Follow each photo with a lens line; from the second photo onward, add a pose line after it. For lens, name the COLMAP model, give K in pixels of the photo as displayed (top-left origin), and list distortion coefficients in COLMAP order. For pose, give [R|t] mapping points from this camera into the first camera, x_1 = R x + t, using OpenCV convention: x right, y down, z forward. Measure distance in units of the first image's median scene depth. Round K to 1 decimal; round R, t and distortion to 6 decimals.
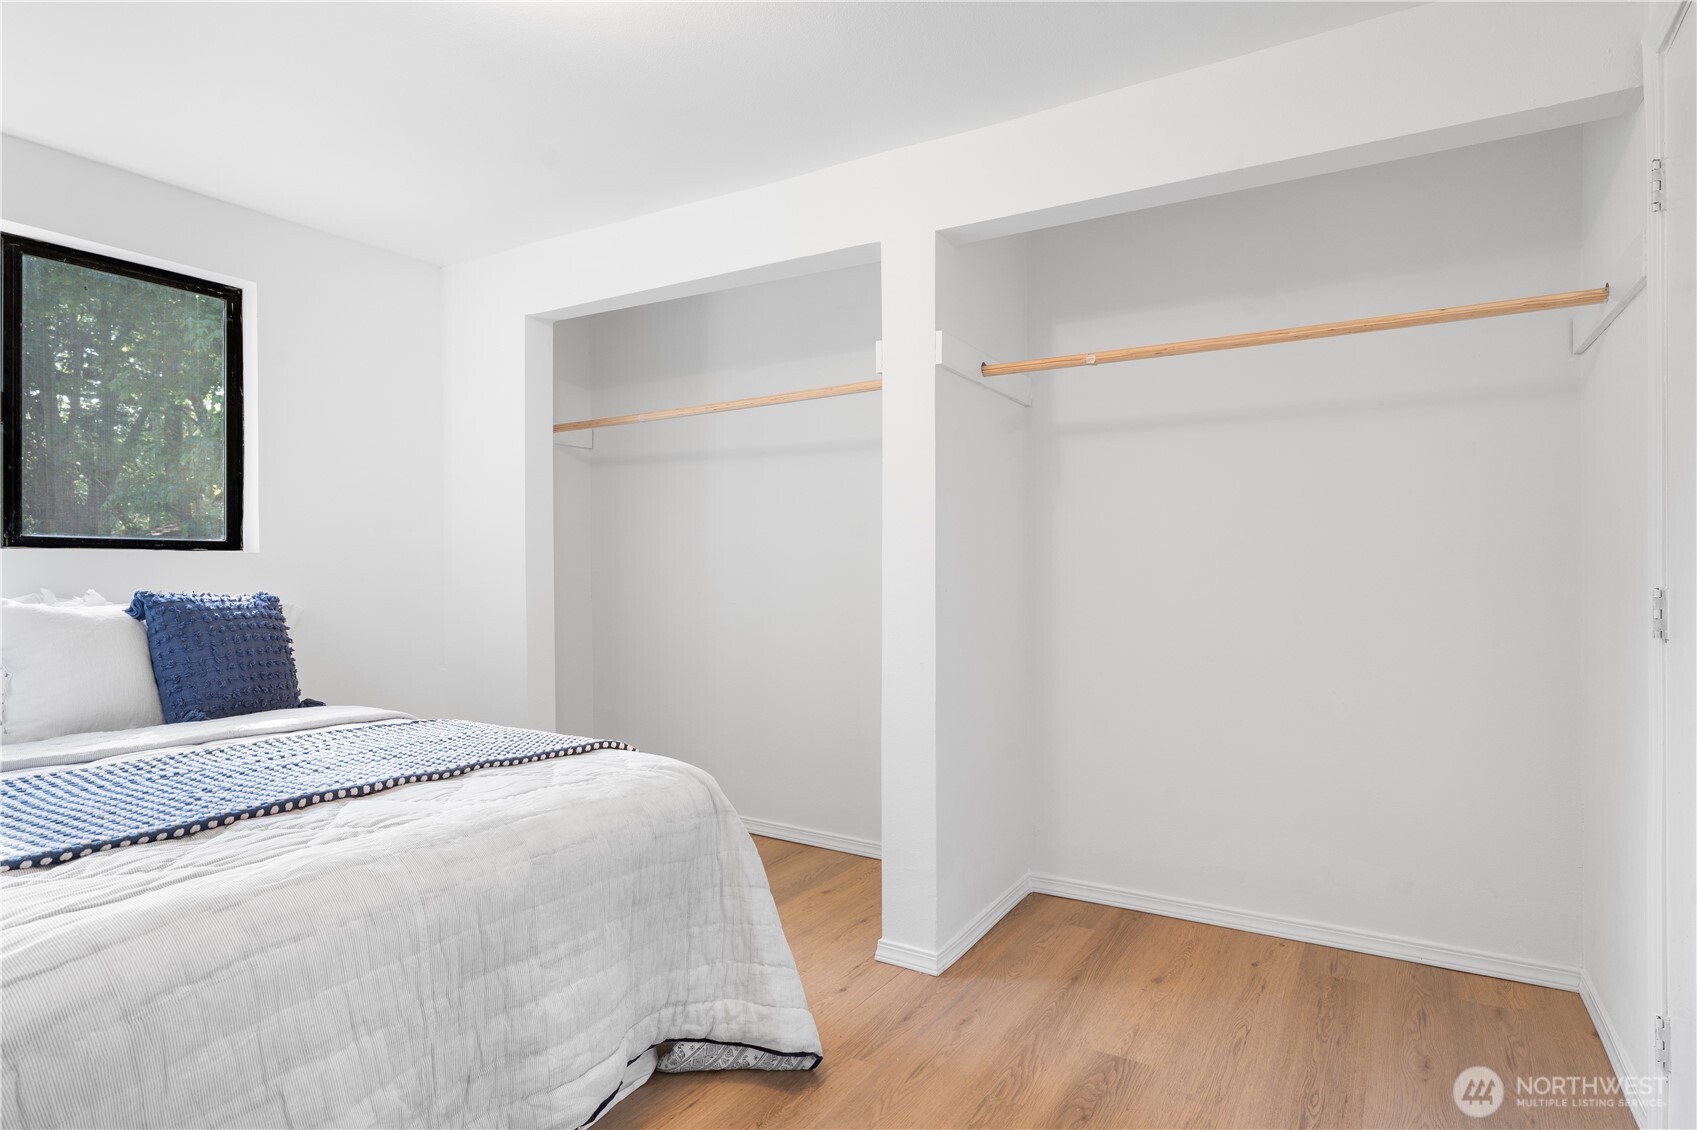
lens RADIAL K [[936.3, 0, 844.5], [0, 936.3, 559.8], [0, 0, 1]] dist [-0.001682, 0.001618]
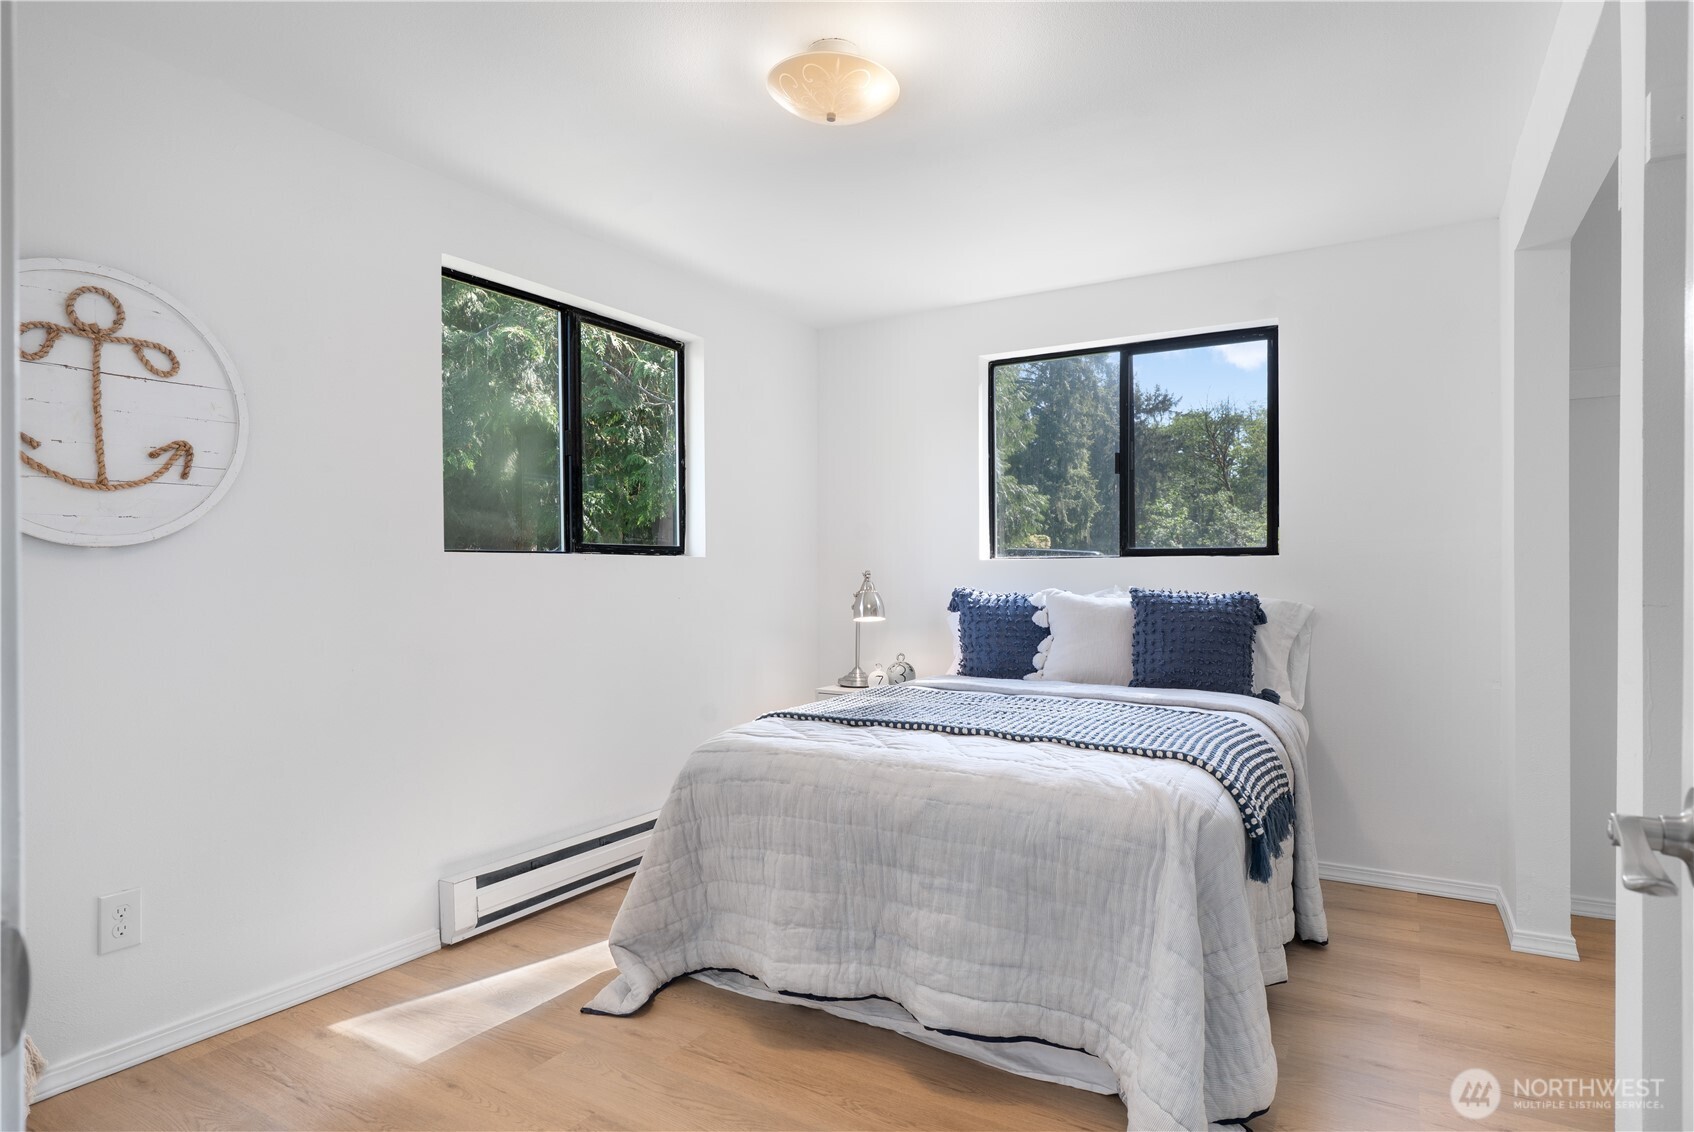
lens RADIAL K [[934.6, 0, 843.0], [0, 934.6, 560.8], [0, 0, 1]] dist [-0.001682, 0.001618]
pose [[0.004862, -0.011002, -0.999928, 0.863995], [0.012196, 0.999866, -0.010942, 0.005628], [0.999914, -0.012142, 0.004996, 0.809586]]
